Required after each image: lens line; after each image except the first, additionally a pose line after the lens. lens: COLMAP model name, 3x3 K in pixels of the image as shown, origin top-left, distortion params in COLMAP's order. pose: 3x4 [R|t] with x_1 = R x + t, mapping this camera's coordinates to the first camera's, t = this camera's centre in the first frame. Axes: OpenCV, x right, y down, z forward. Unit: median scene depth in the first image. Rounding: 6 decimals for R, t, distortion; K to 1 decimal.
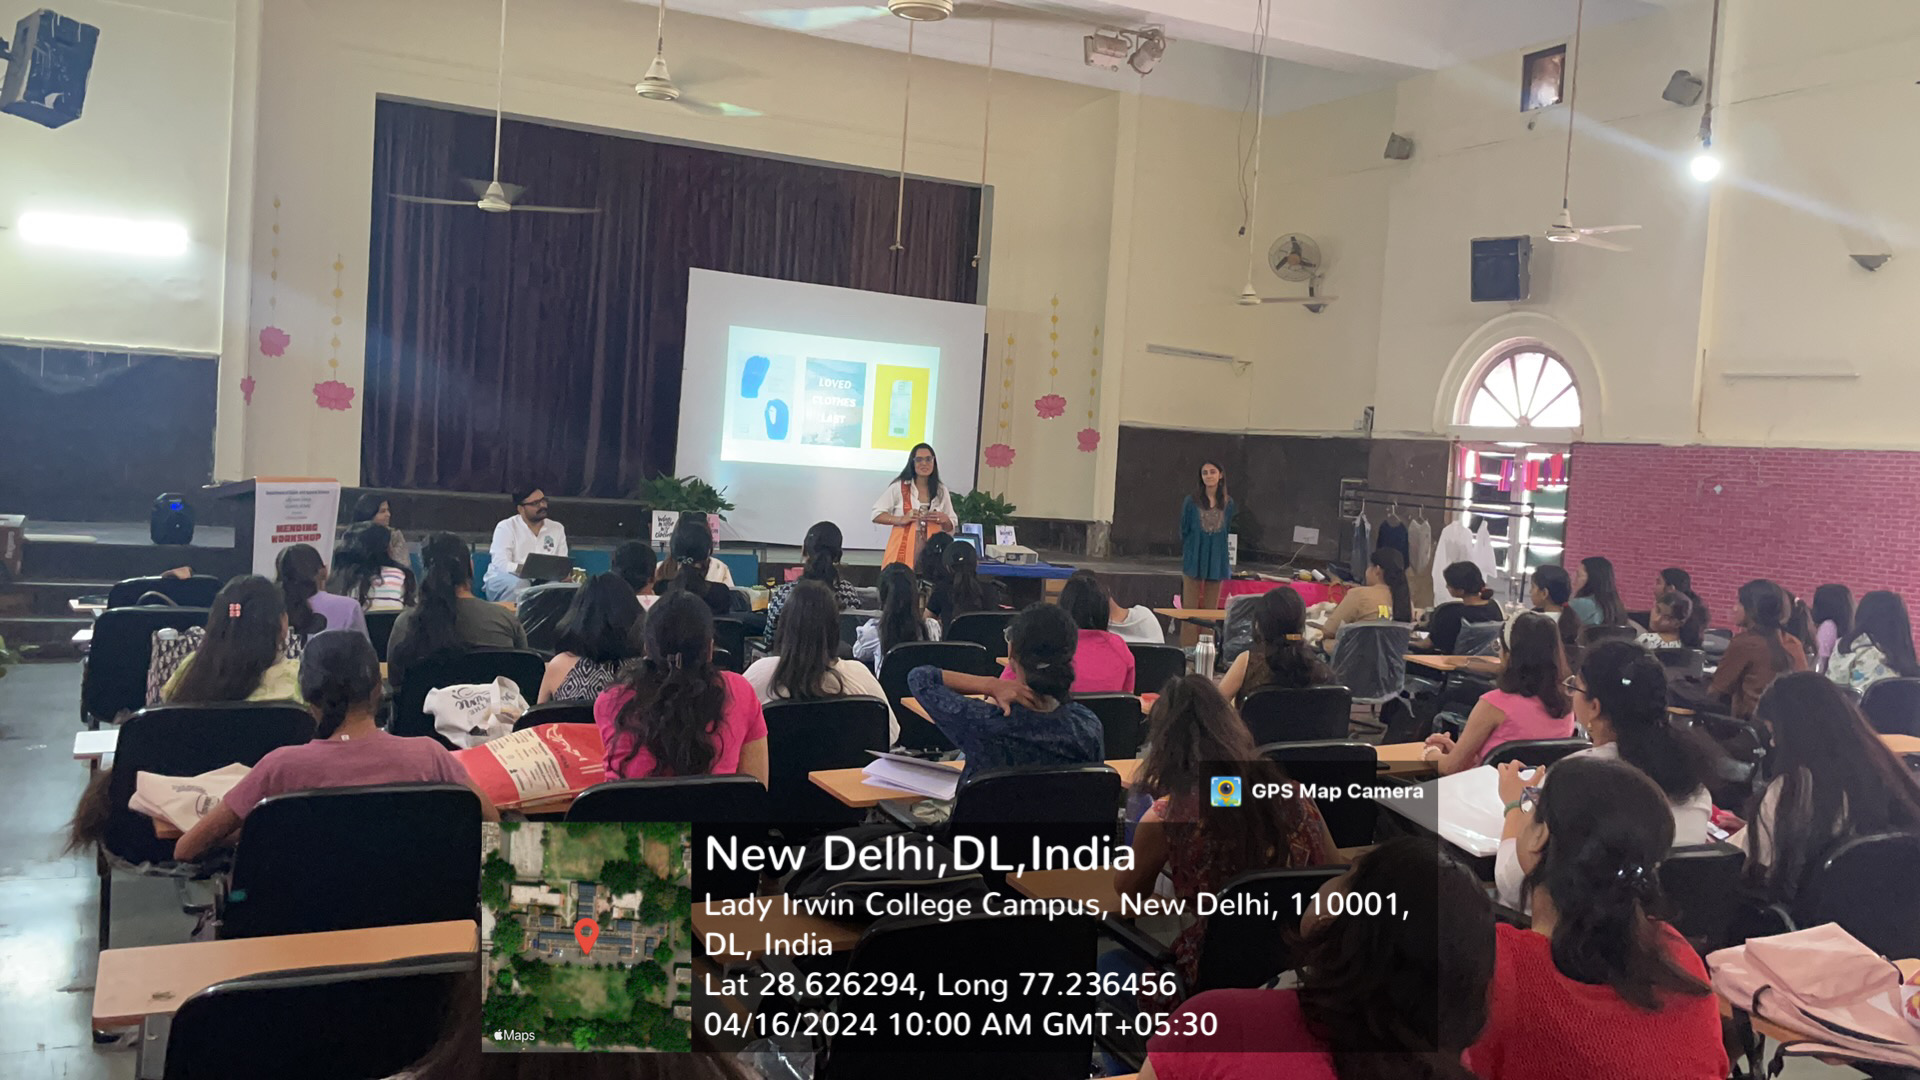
lens RADIAL K [[1651.0, 0, 973.8], [0, 1651.0, 527.9], [0, 0, 1]] dist [0.057448, -0.074009]
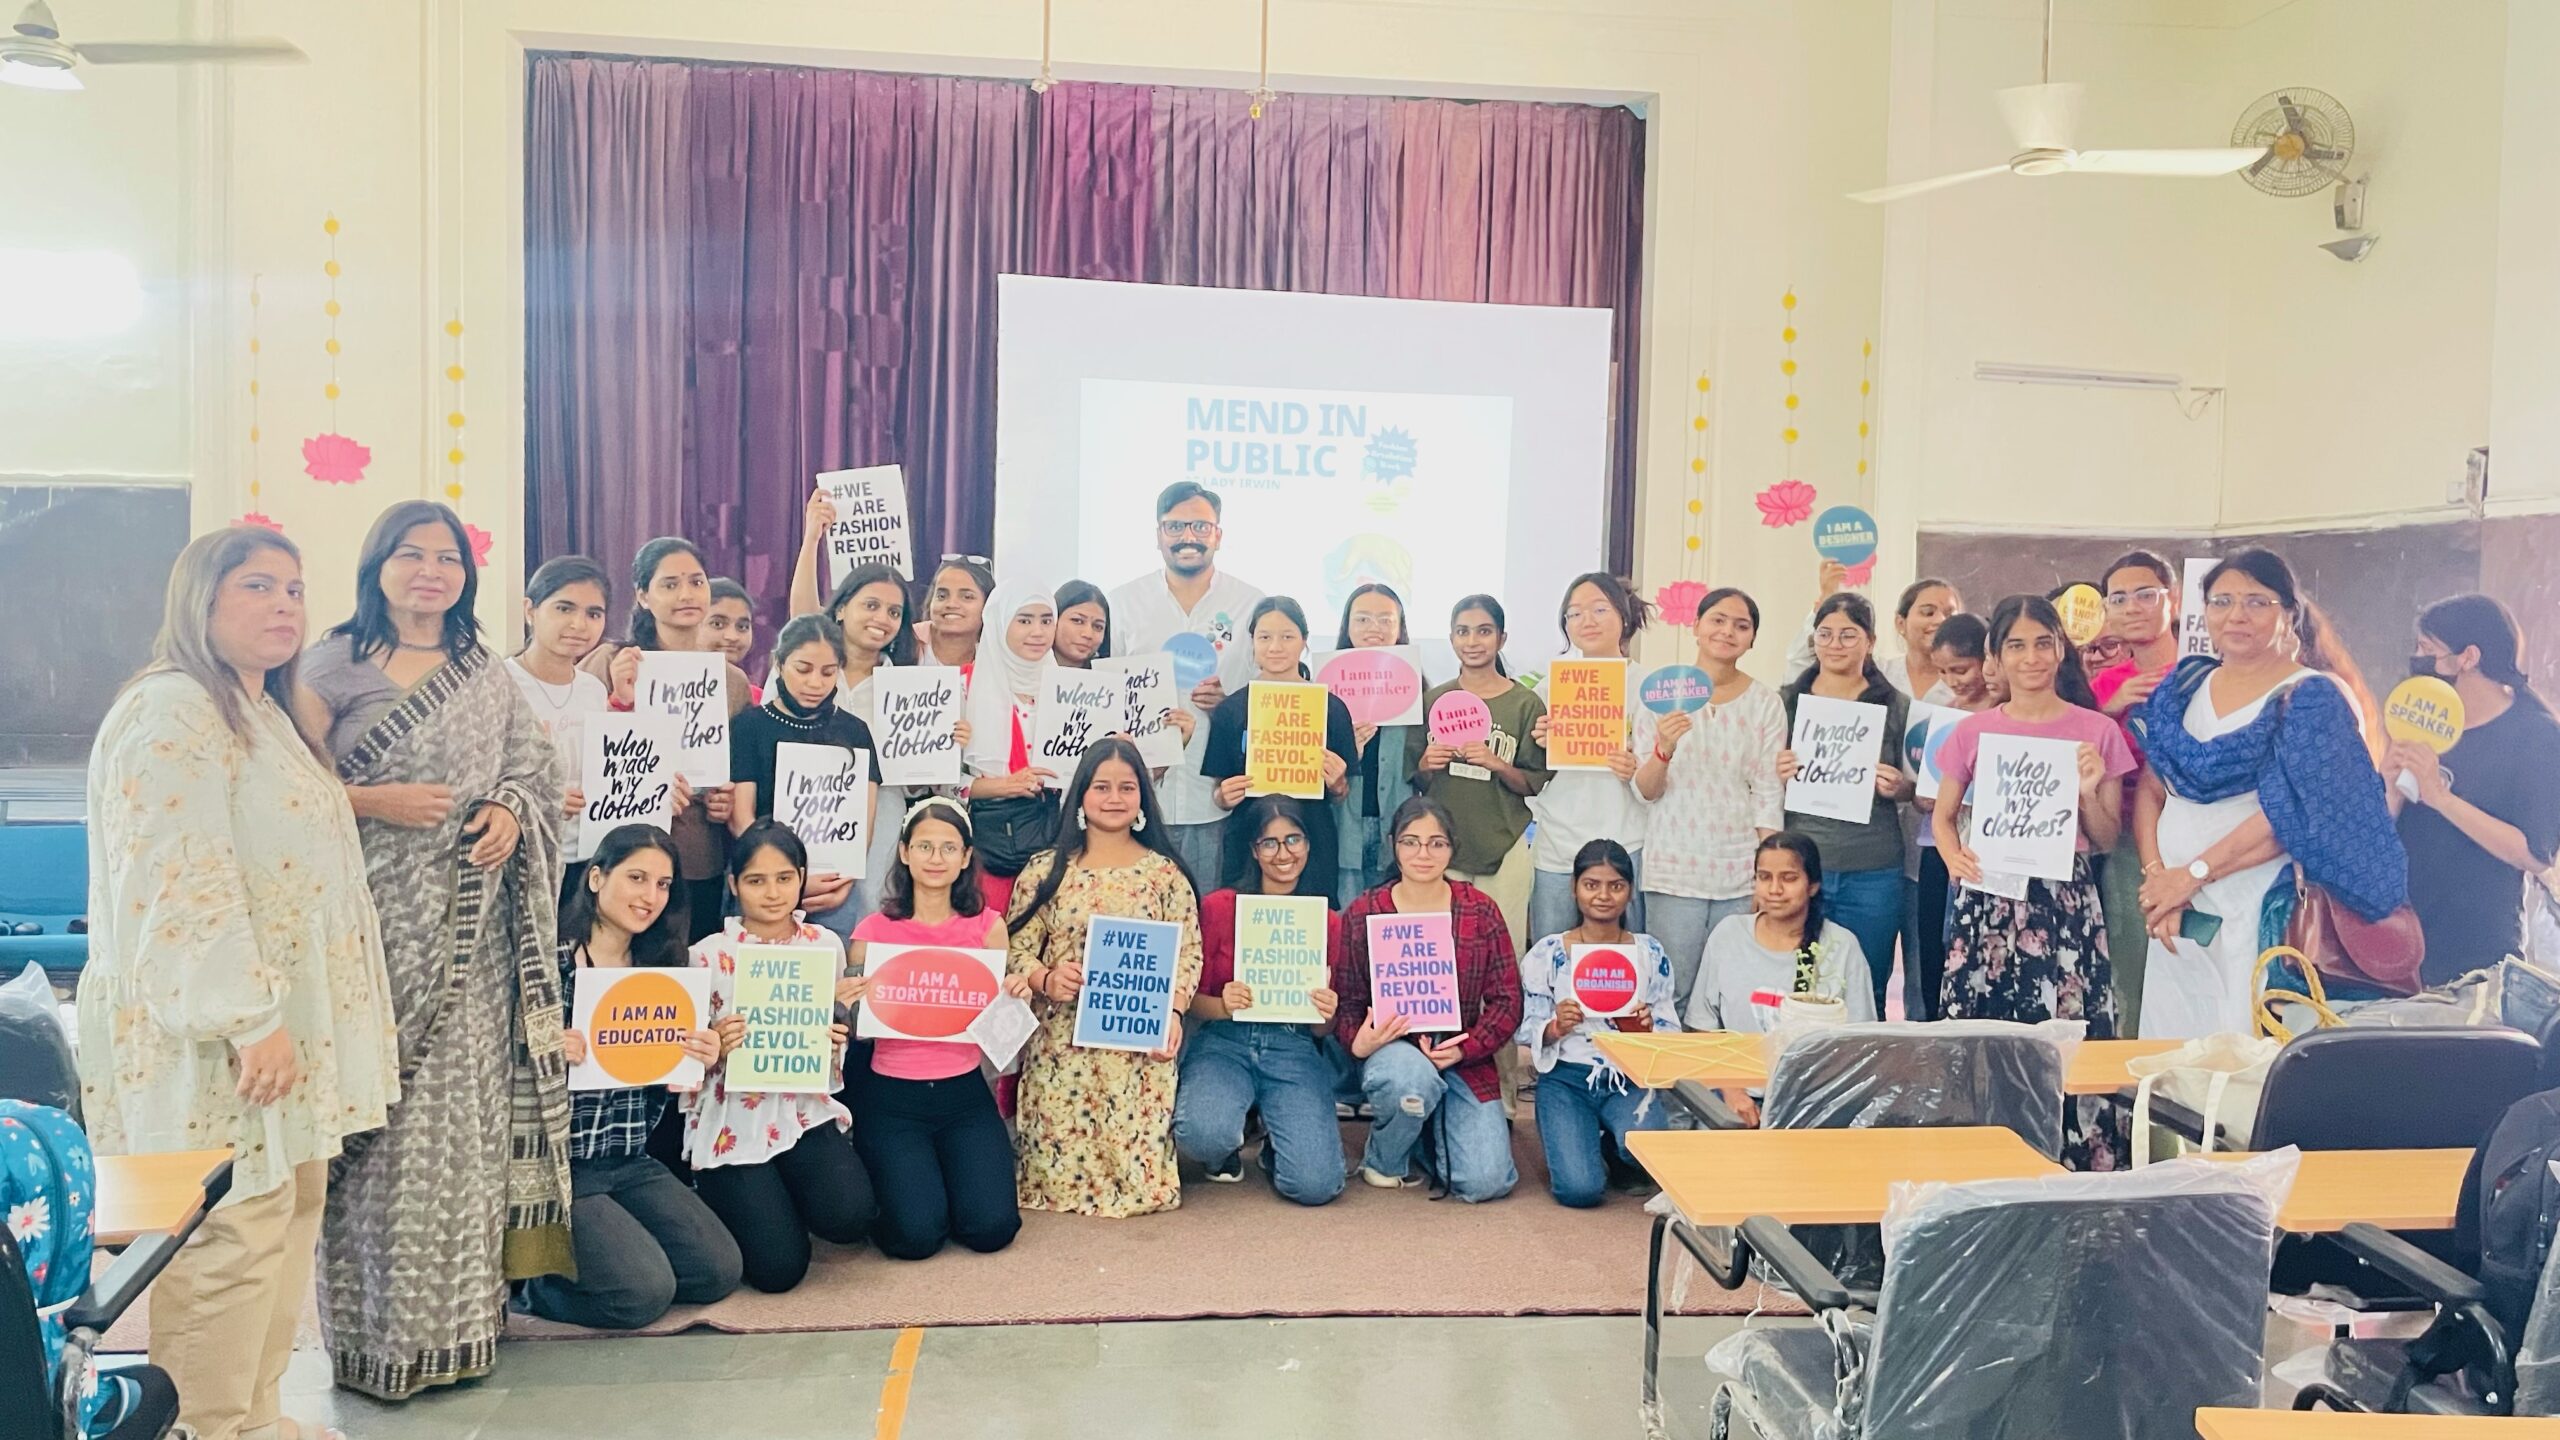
lens RADIAL K [[1955.0, 0, 1295.9], [0, 1955.0, 709.2], [0, 0, 1]] dist [0.014747, -0.001897]
pose [[0.929413, -0.026517, -0.368086, 0.139392], [0.021343, 0.999608, -0.018122, -0.001459], [0.368423, 0.008987, 0.929615, 0.408464]]
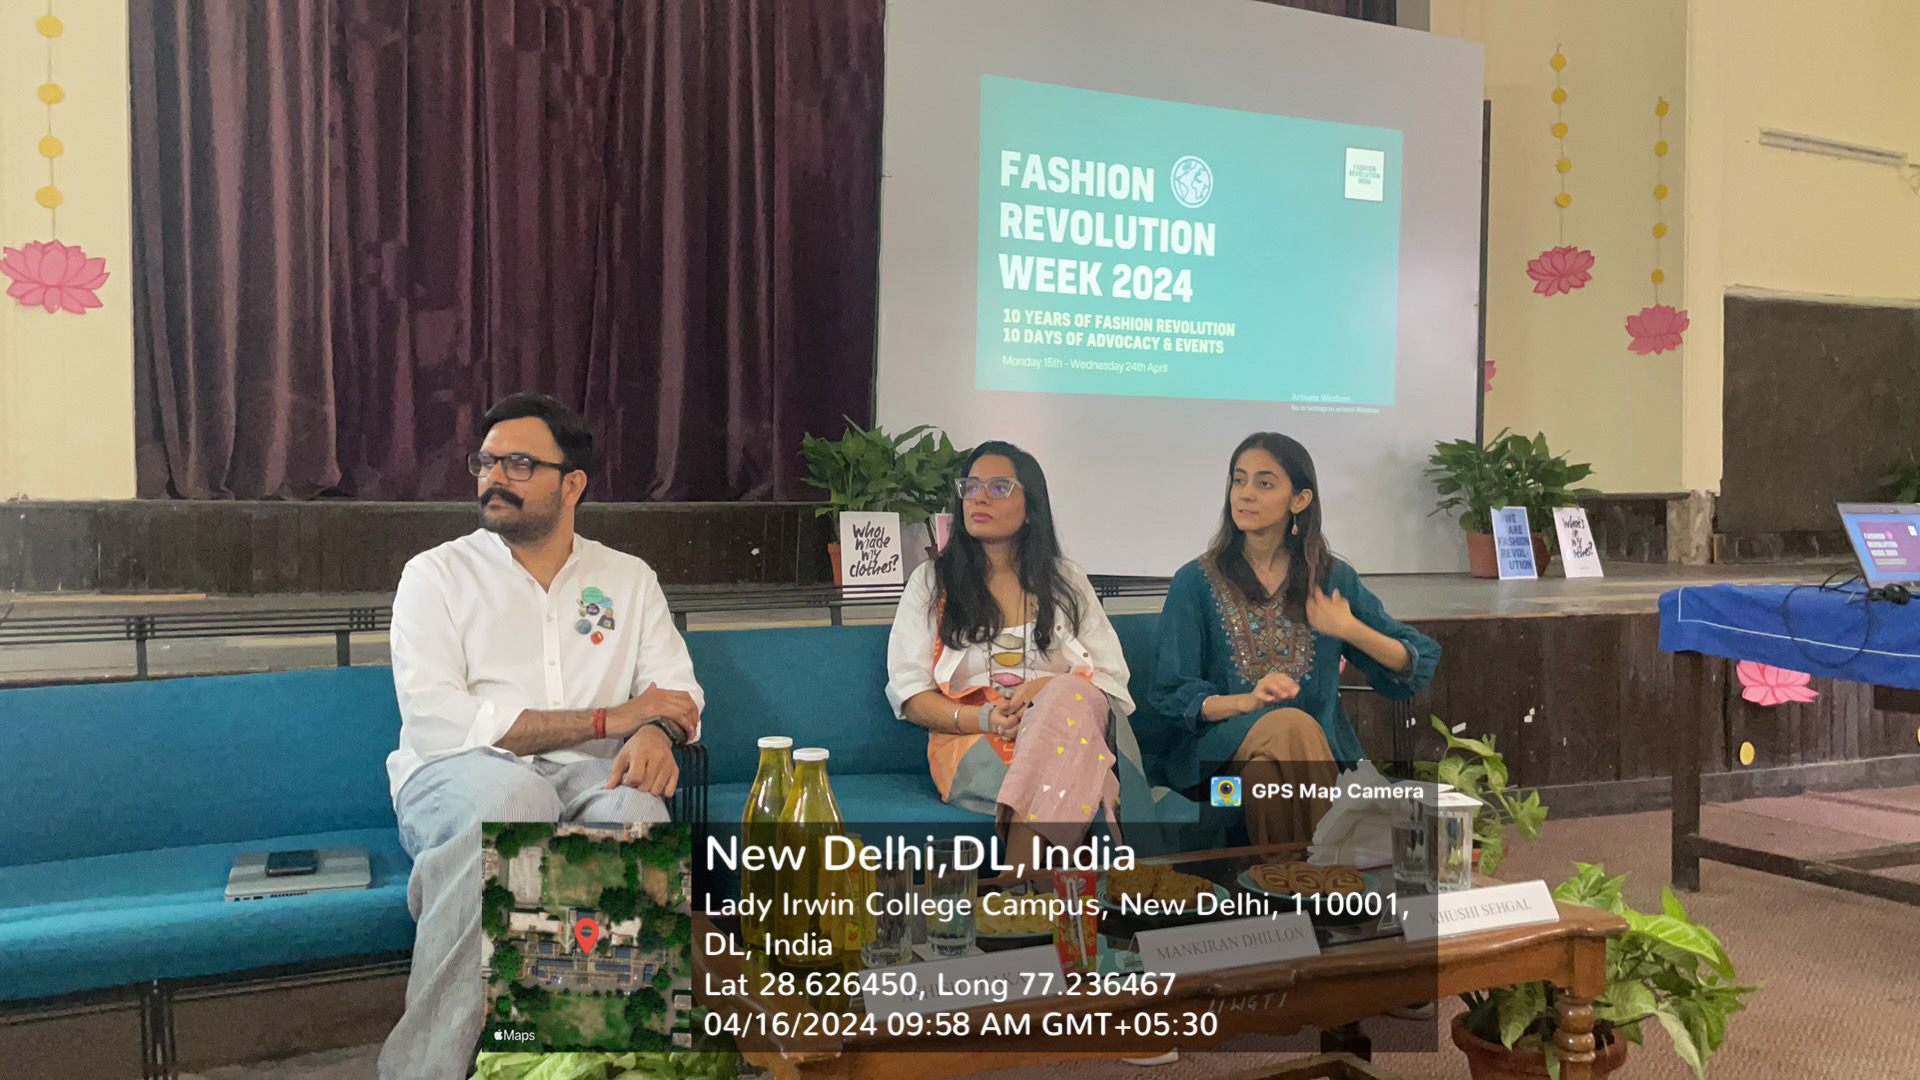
lens RADIAL K [[1651.0, 0, 940.2], [0, 1651.0, 550.0], [0, 0, 1]] dist [0.057448, -0.074009]
pose [[0.997794, -0.059086, -0.030250, -0.143016], [0.059041, 0.998253, -0.002384, 0.001093], [0.030338, 0.000592, 0.999540, 0.535696]]
